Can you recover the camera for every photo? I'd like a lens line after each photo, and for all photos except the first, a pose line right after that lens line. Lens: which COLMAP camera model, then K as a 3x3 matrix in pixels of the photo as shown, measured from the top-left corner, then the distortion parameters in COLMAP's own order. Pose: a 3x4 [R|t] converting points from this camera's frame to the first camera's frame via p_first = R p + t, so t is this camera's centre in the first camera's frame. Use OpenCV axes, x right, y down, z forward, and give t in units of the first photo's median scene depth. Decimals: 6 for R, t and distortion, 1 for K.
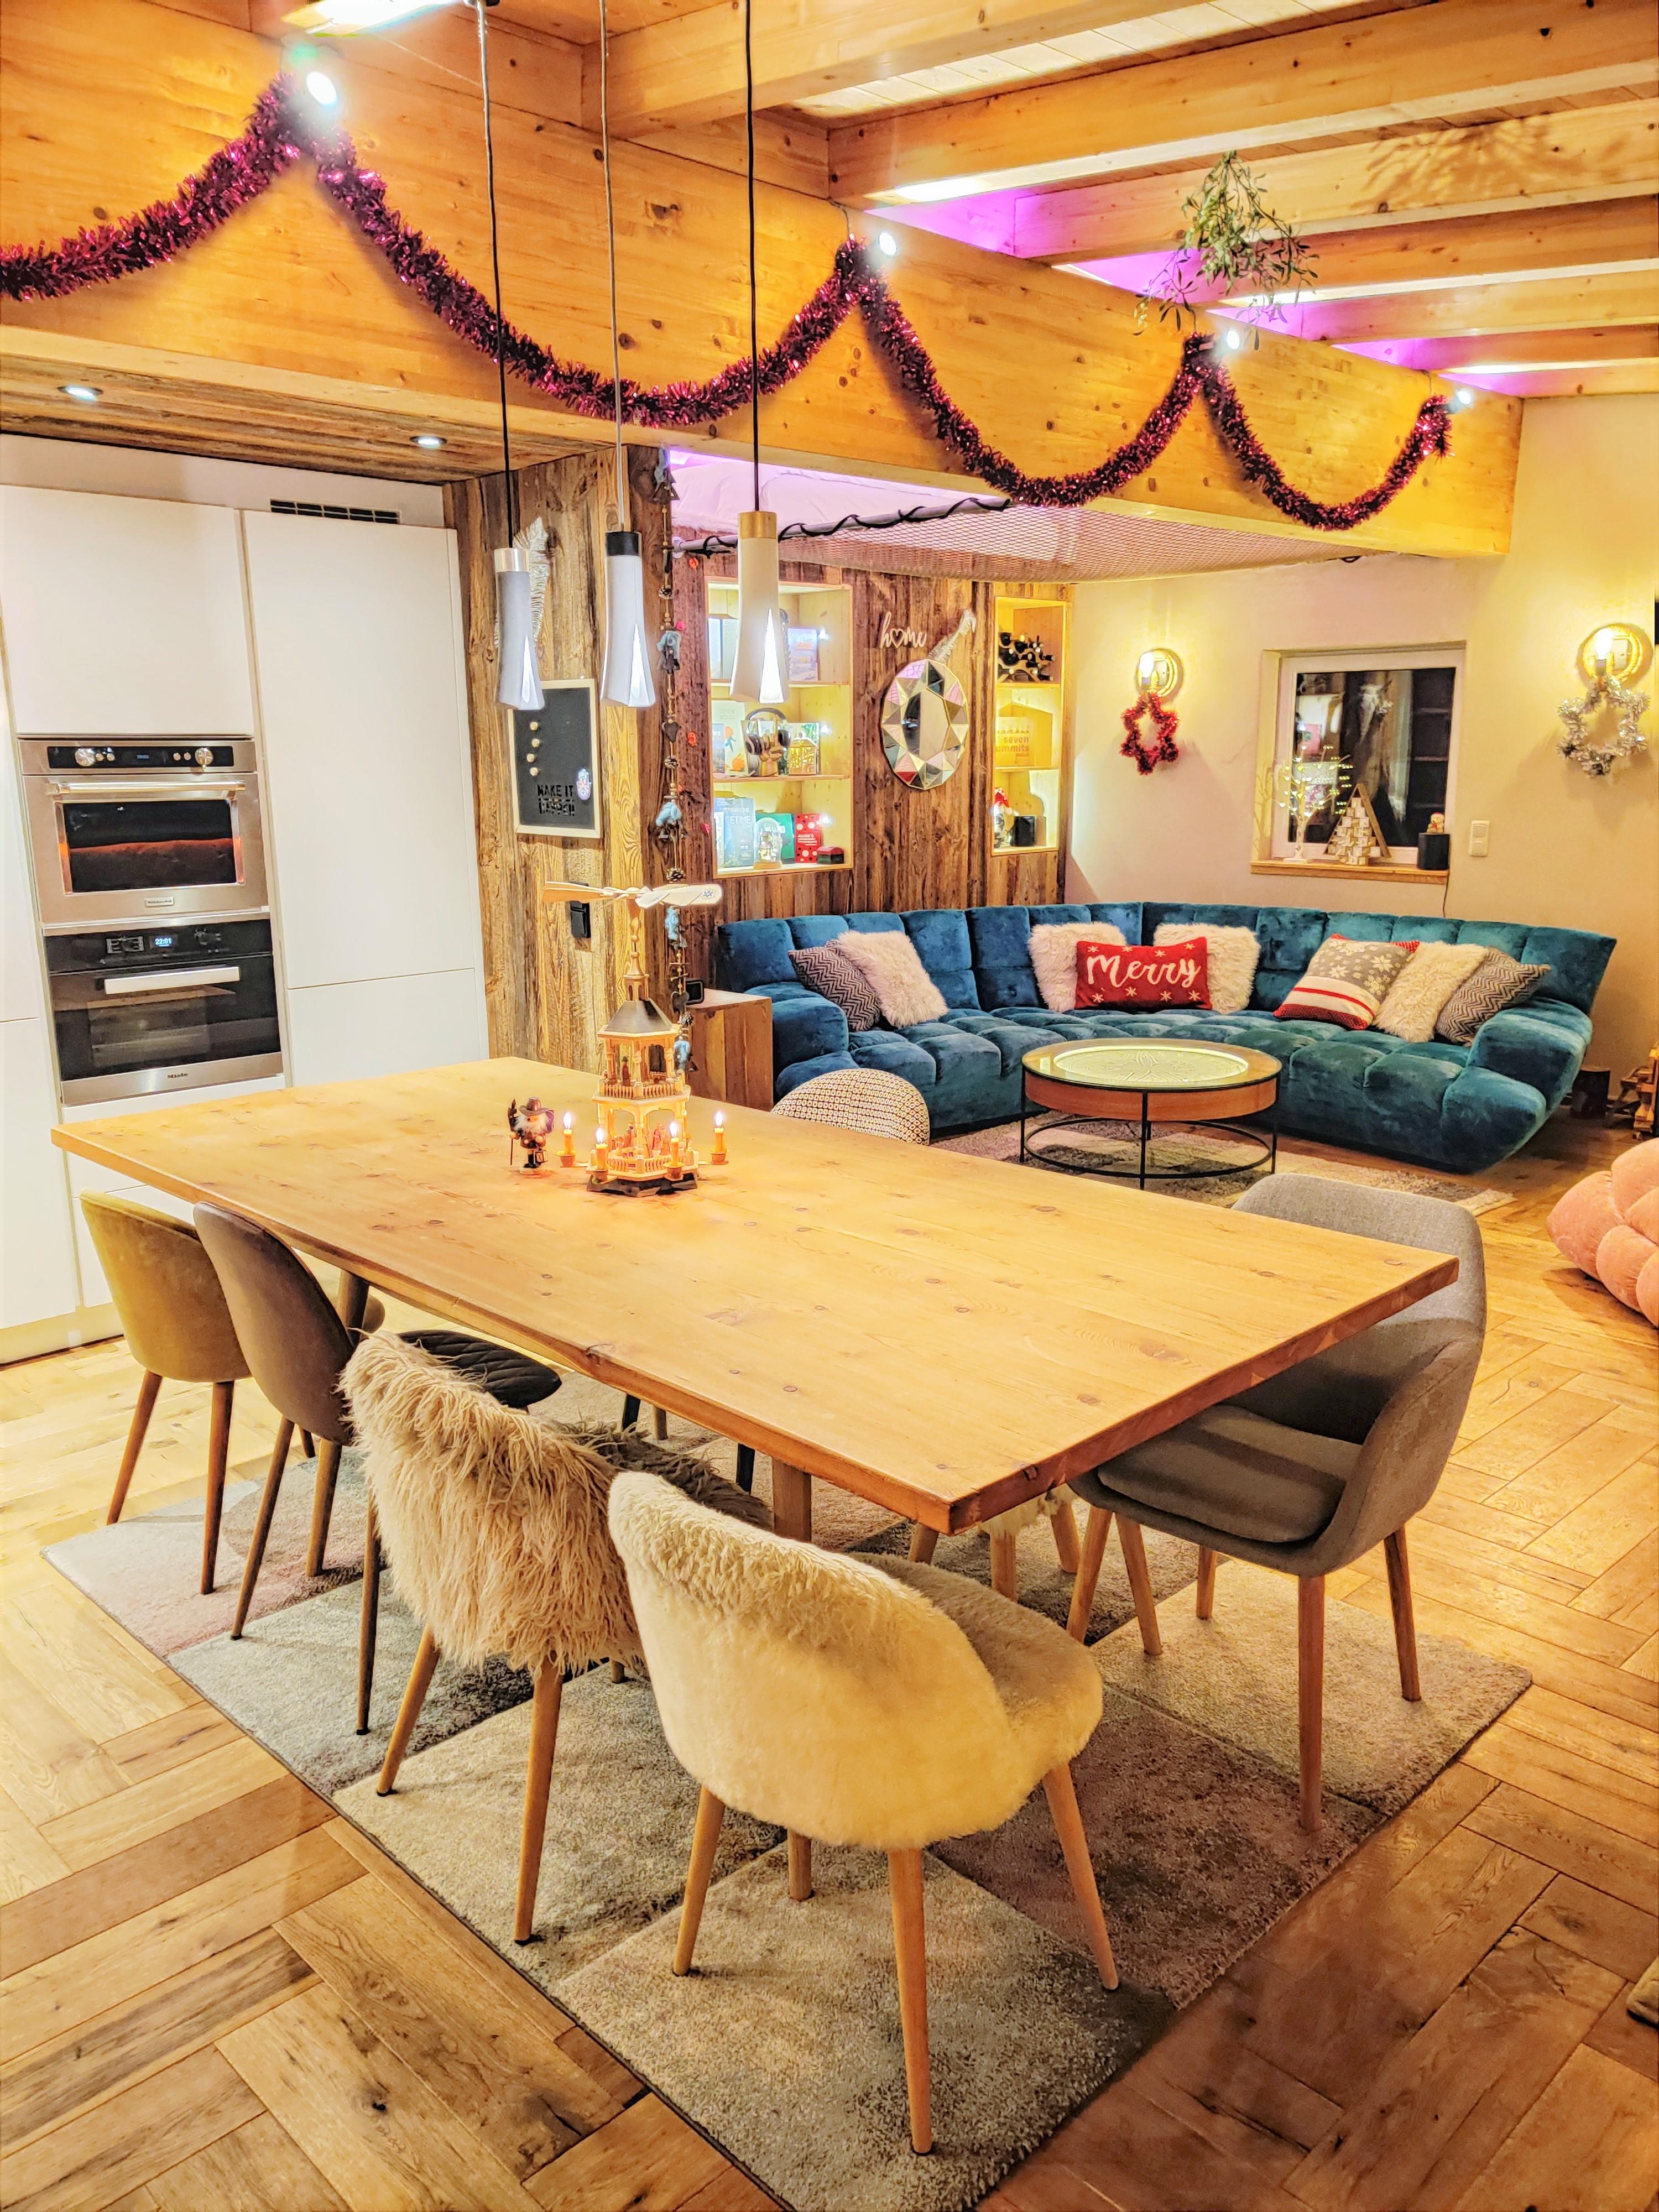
lens RADIAL K [[1690.0, 0, 829.5], [0, 1690.0, 1106.0], [0, 0, 1]] dist [0.039131, 0.007188]
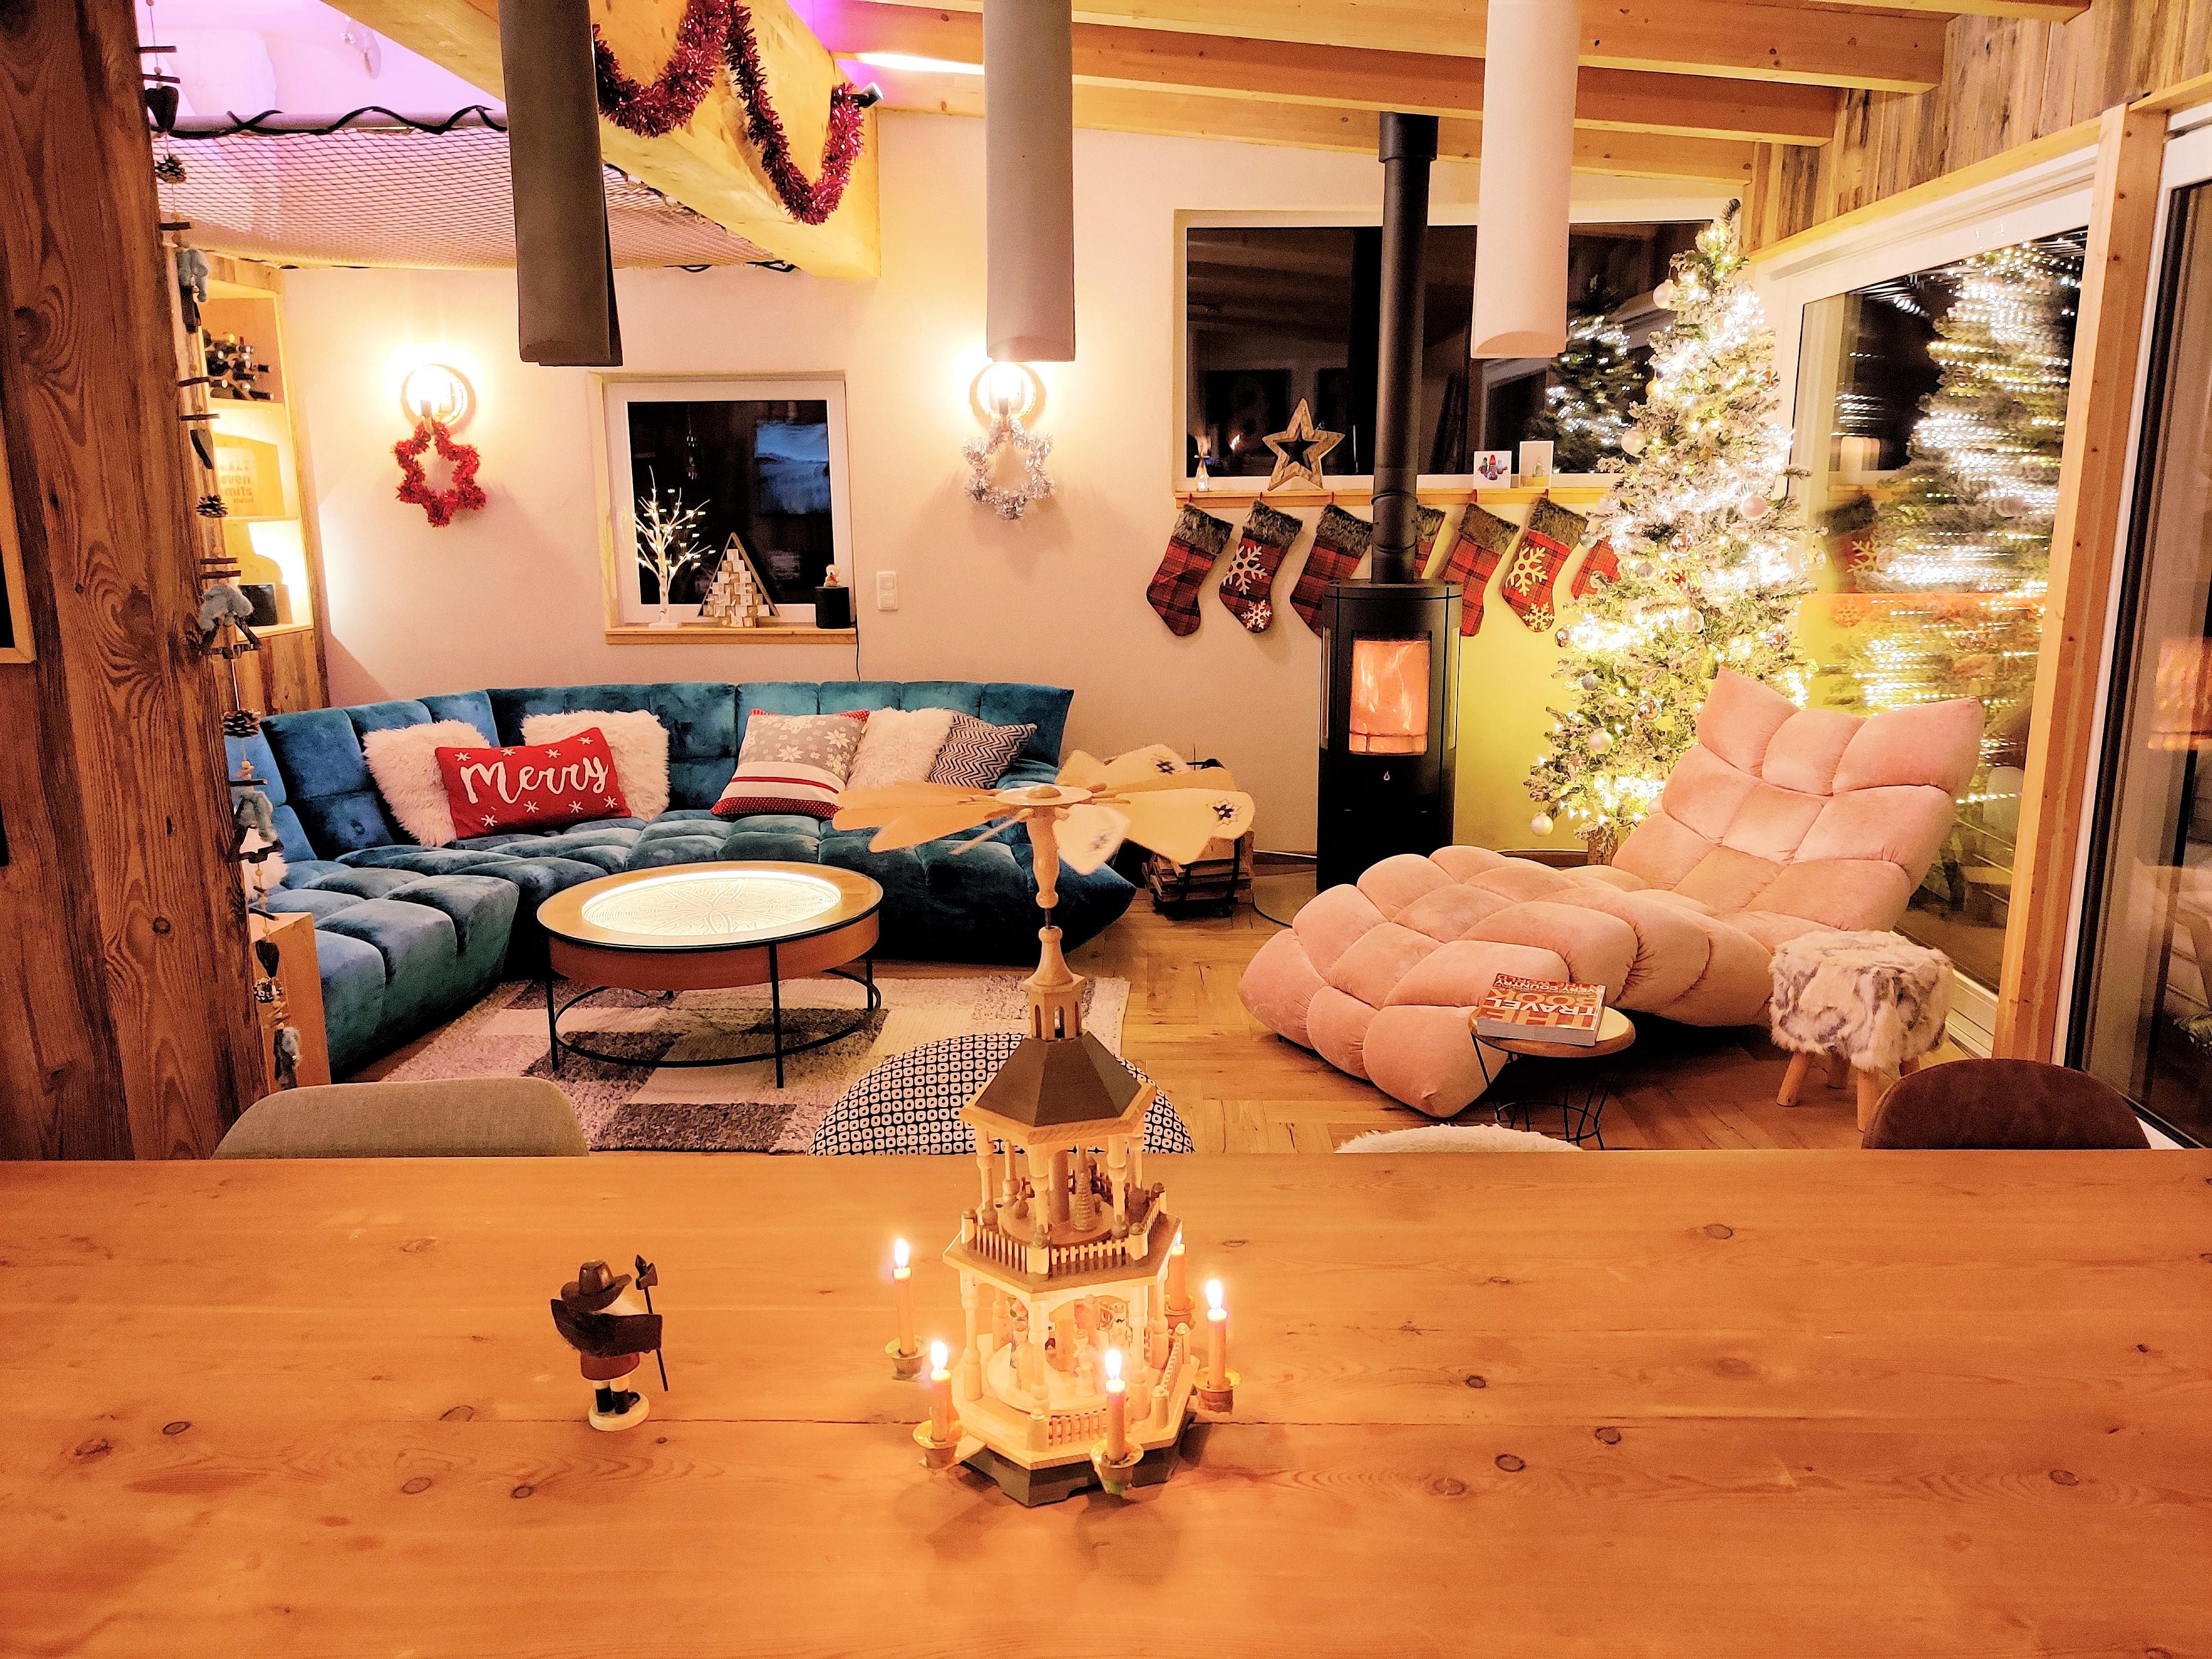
lens RADIAL K [[1690.0, 0, 1106.0], [0, 1690.0, 829.5], [0, 0, 1]] dist [0.039131, 0.007188]
pose [[0.729506, -0.138372, 0.669832, -0.146713], [0.150073, 0.987840, 0.040623, -0.049066], [-0.667308, 0.070889, 0.741401, 0.253883]]
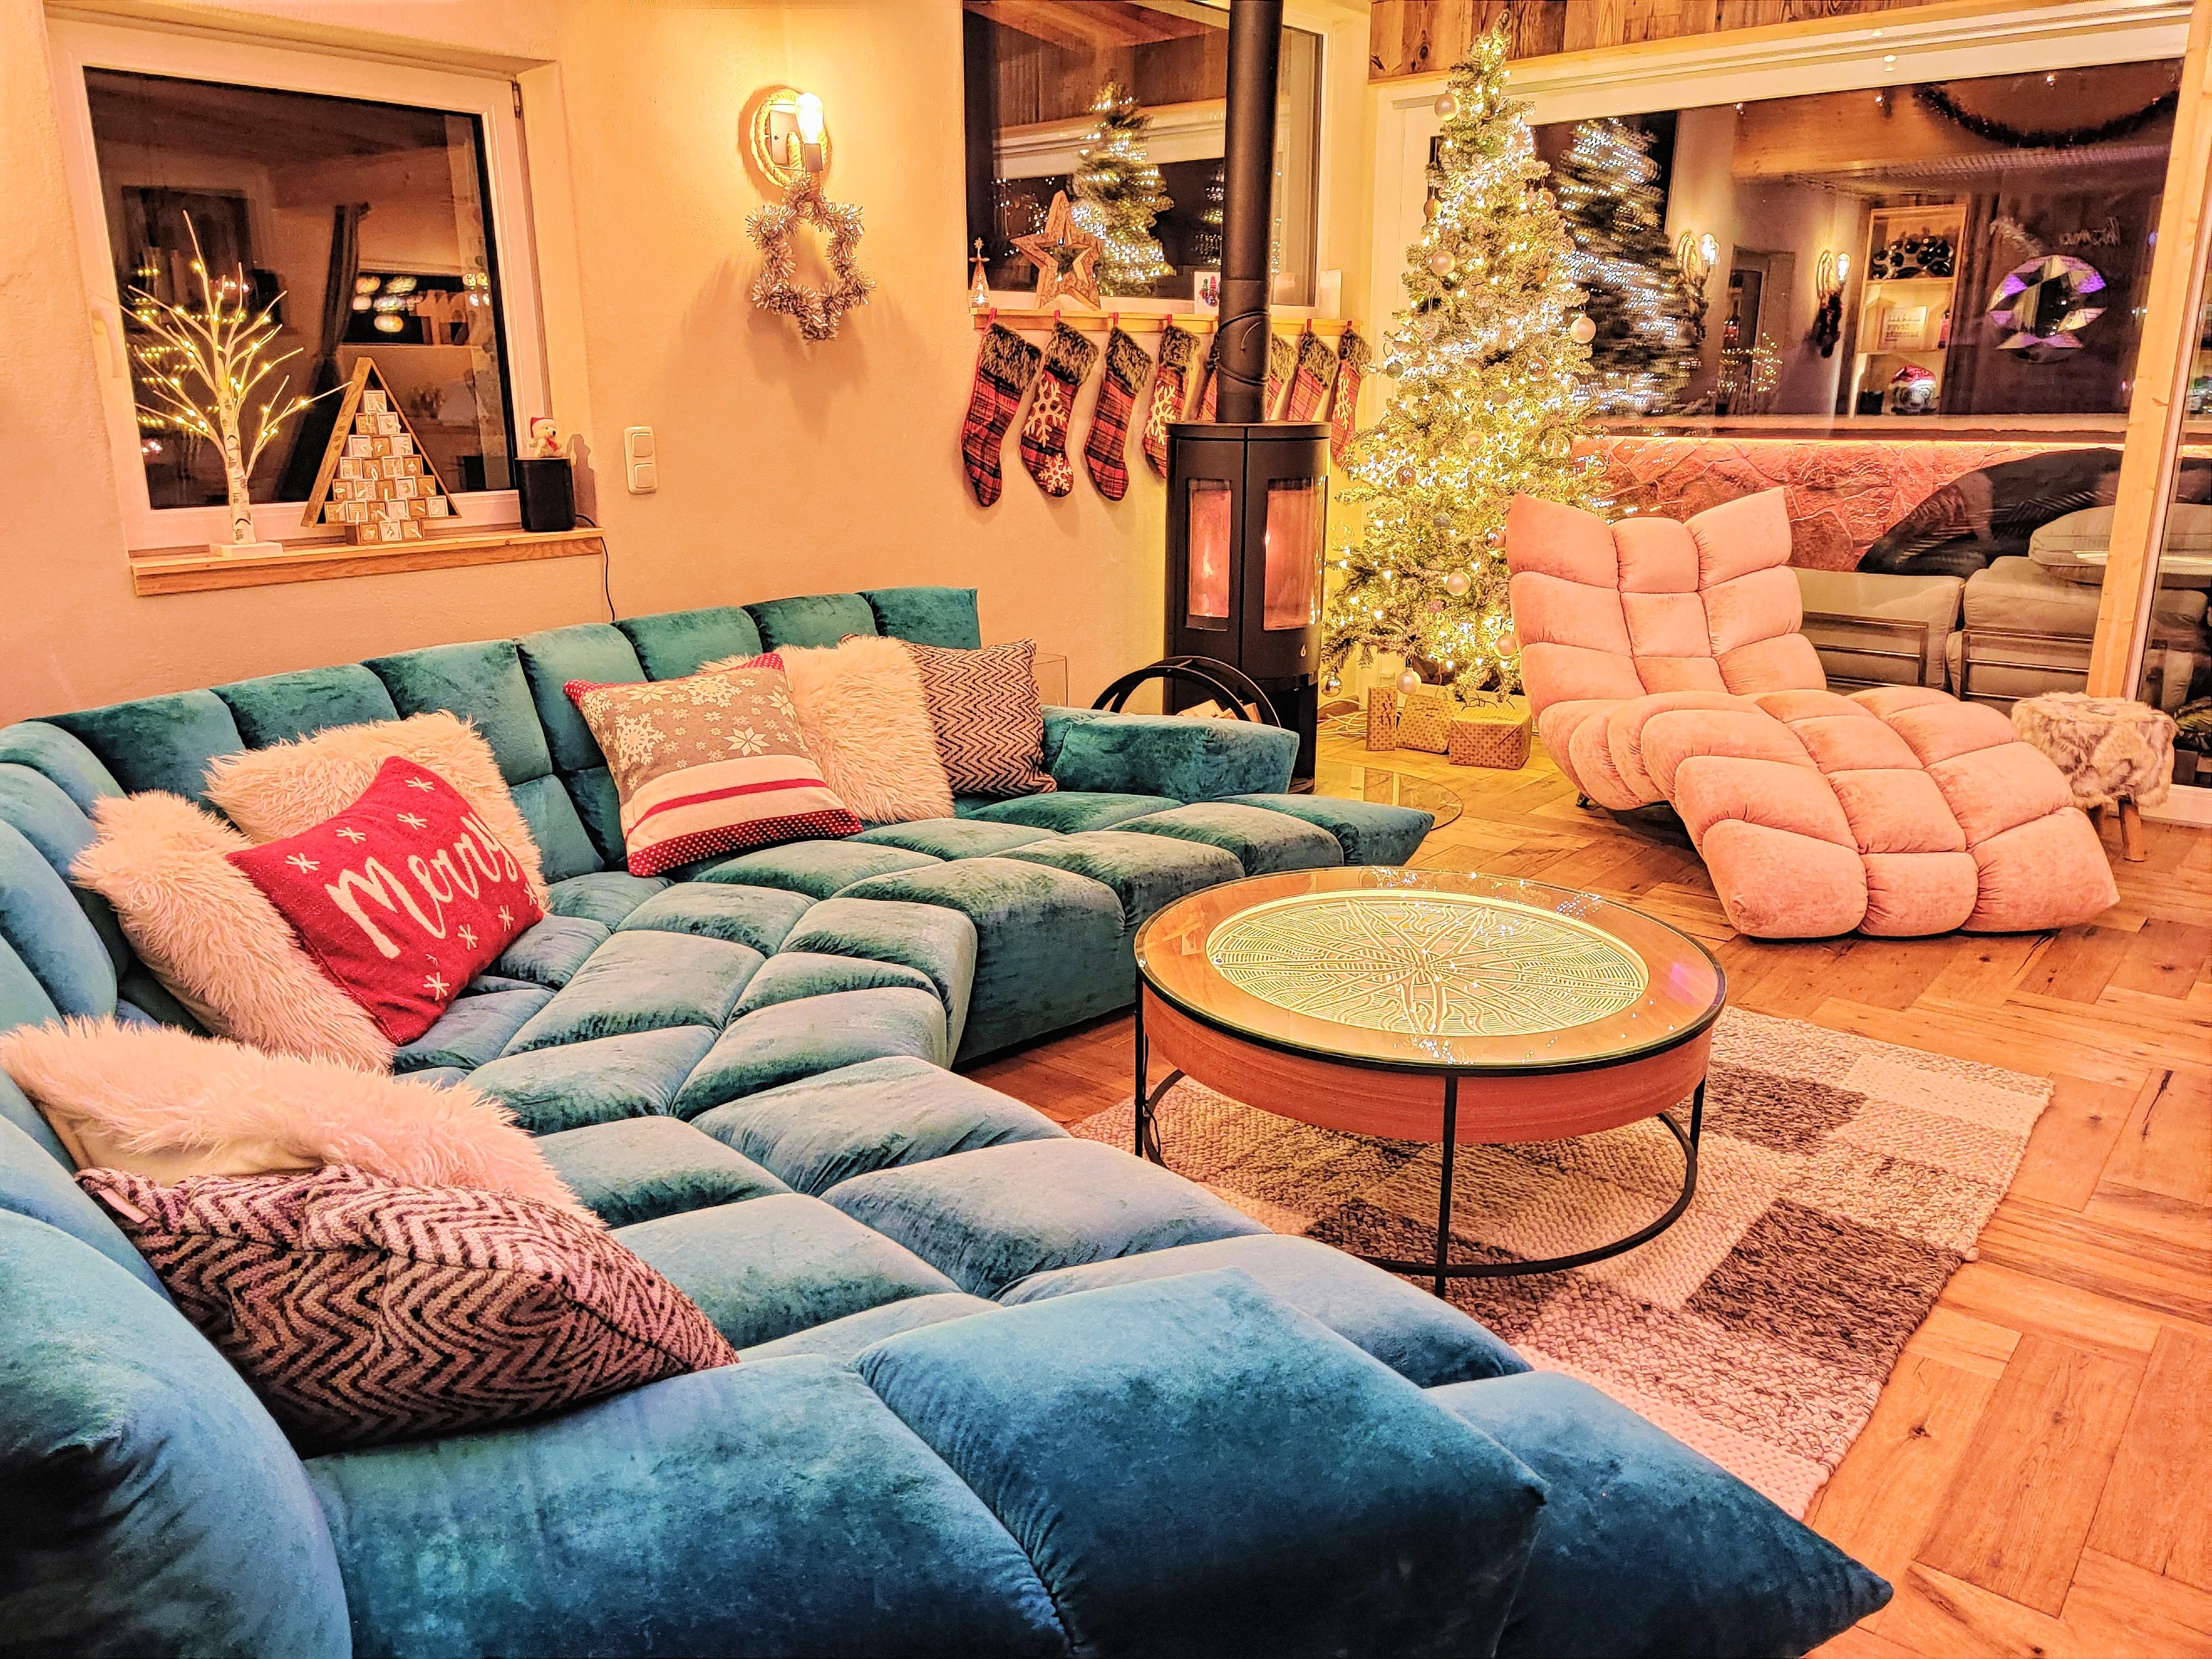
lens RADIAL K [[1736.9, 0, 1106.0], [0, 1736.9, 829.5], [0, 0, 1]] dist [-0.043122, 0.003005]
pose [[-0.129928, -0.235754, 0.963088, -0.170265], [0.222731, 0.939558, 0.260042, -0.150234], [-0.966183, 0.248296, -0.069565, 0.890123]]
